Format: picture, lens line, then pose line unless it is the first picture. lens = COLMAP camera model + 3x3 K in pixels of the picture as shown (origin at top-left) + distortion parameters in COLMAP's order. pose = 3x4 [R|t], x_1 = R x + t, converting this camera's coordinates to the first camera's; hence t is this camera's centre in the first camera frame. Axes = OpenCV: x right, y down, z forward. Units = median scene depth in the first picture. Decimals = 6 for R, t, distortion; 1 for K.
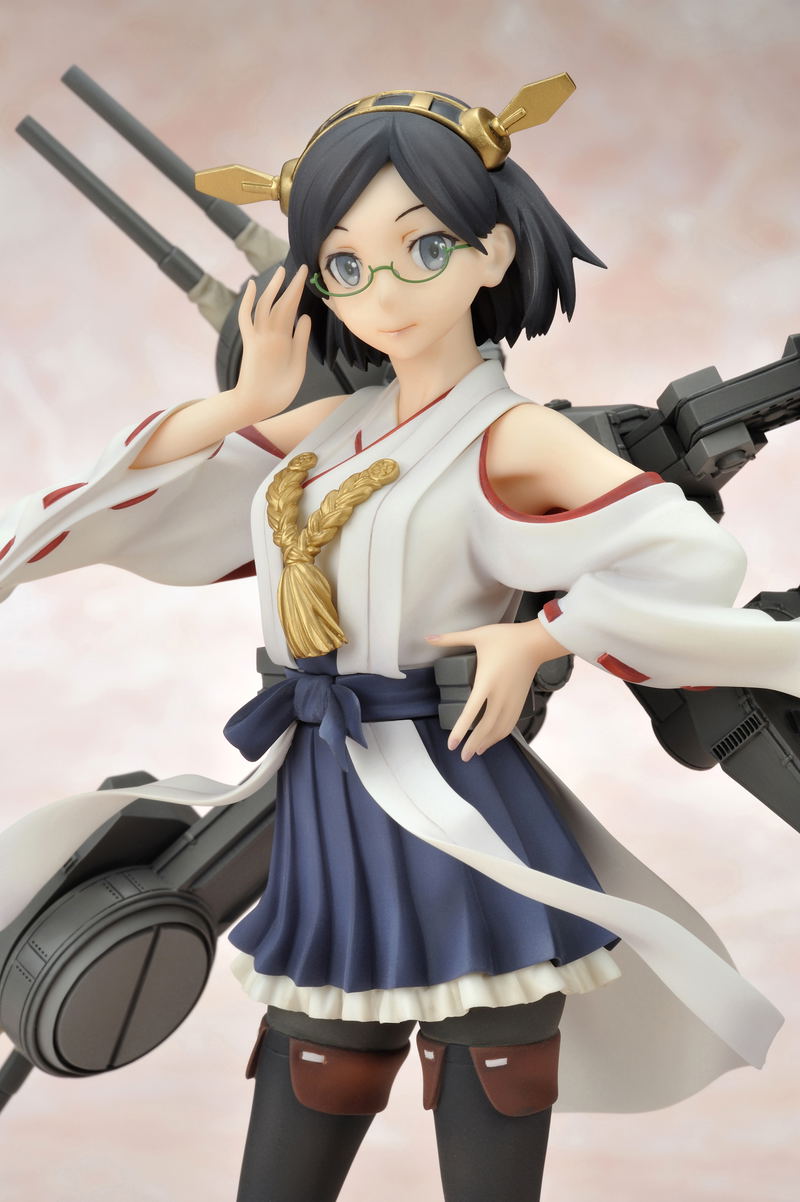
lens RADIAL K [[3683.9, 0, 400.0], [0, 3683.9, 601.0], [0, 0, 1]] dist [0.124674, -0.052893]
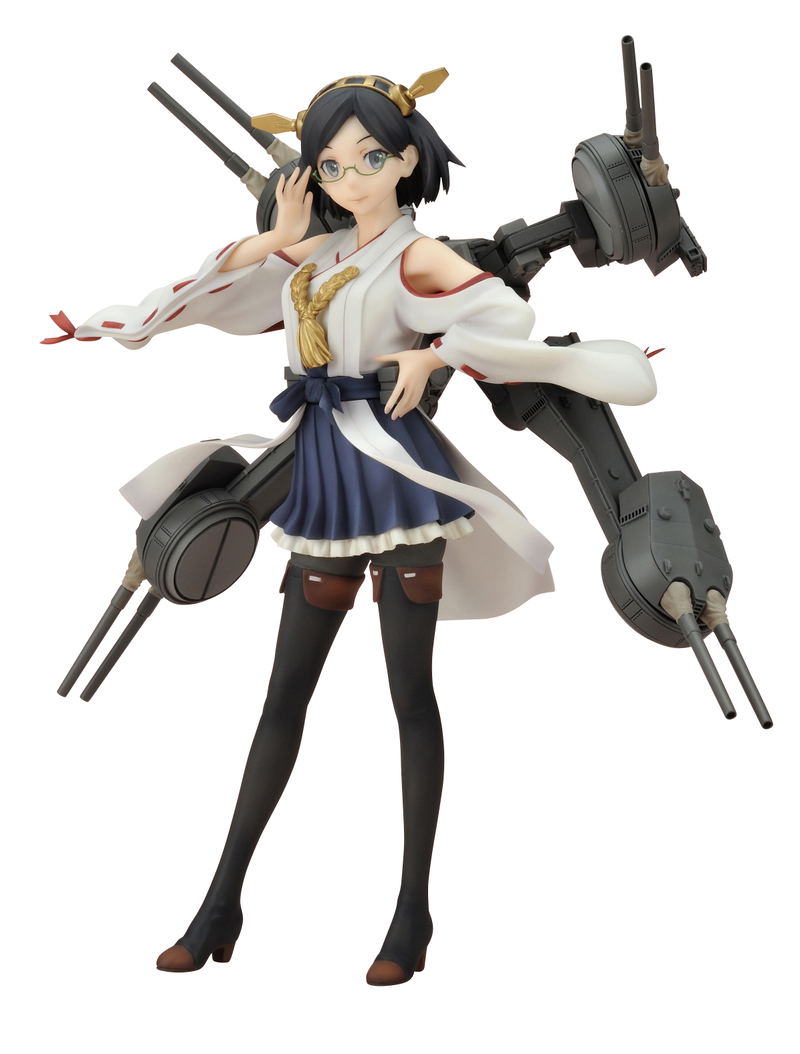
lens RADIAL K [[3933.1, 0, 400.0], [0, 3933.1, 527.0], [0, 0, 1]] dist [0.133630, 1.265839]
pose [[0.999847, -0.003993, 0.017050, -0.014432], [0.003720, 0.999865, 0.016019, 0.065384], [-0.017112, -0.015953, 0.999726, -1.070425]]
